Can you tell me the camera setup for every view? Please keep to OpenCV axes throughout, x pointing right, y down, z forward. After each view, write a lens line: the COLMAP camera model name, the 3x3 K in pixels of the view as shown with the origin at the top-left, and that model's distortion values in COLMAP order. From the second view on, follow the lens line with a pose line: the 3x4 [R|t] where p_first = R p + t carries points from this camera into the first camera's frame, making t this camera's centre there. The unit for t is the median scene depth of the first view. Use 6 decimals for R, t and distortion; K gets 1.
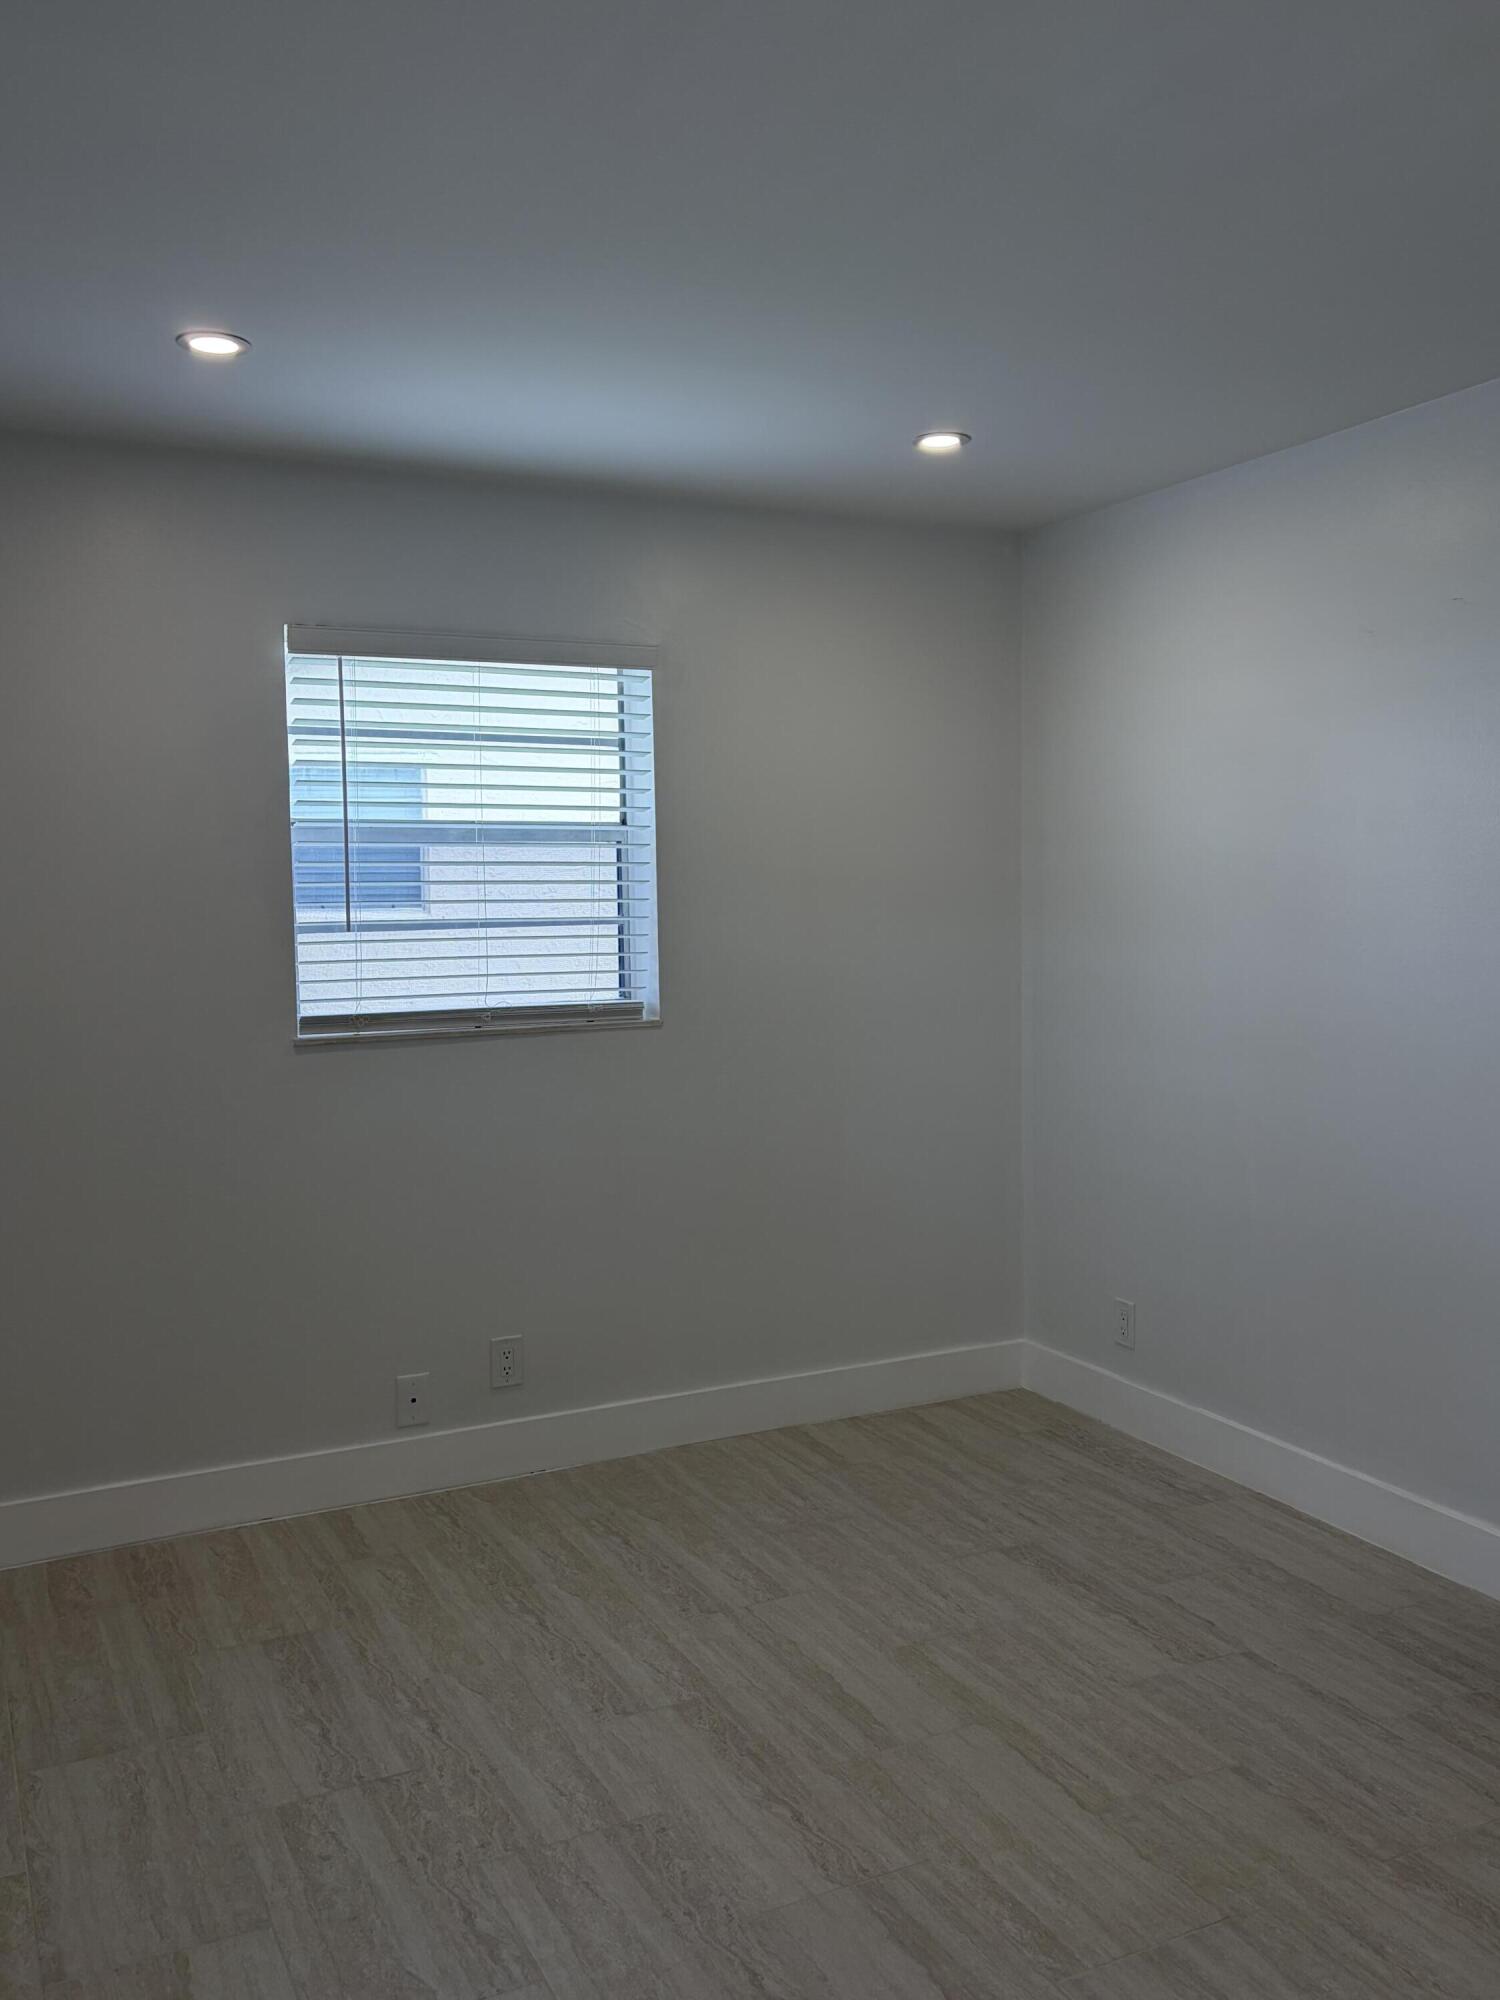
lens RADIAL K [[1650.5, 0, 768.9], [0, 1650.5, 1005.1], [0, 0, 1]] dist [0.101018, -0.096956]
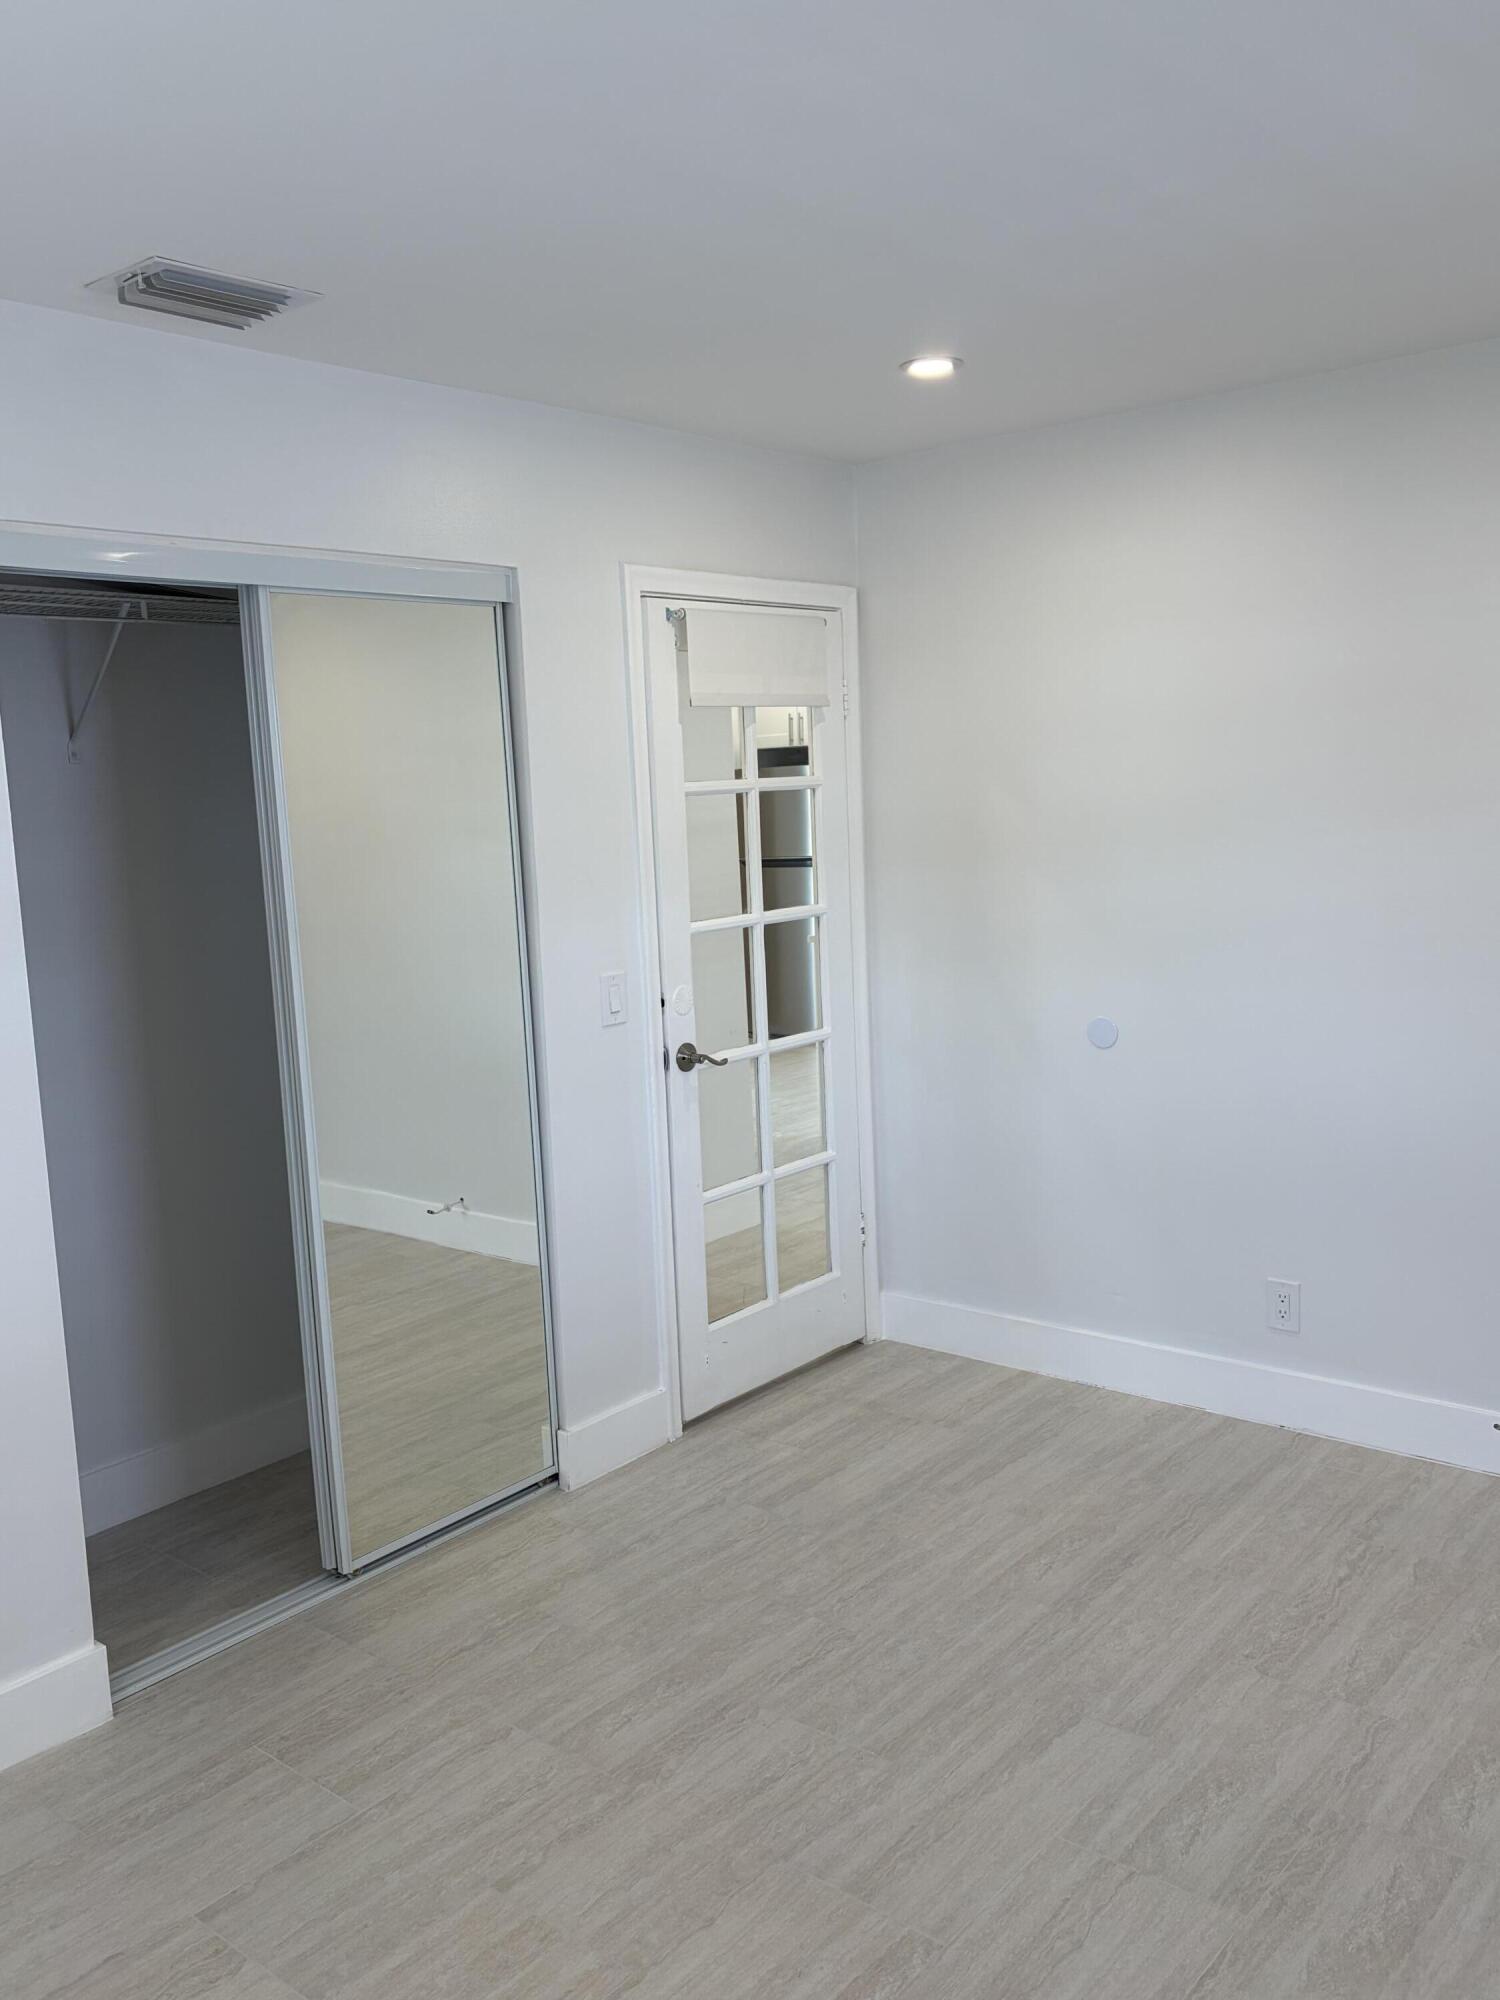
lens RADIAL K [[1650.5, 0, 768.9], [0, 1650.5, 1005.1], [0, 0, 1]] dist [0.101018, -0.096956]
pose [[-0.389719, -0.112277, 0.914064, -0.549823], [0.100501, 0.981427, 0.163401, -0.148290], [-0.915434, 0.155544, -0.371197, 1.109723]]
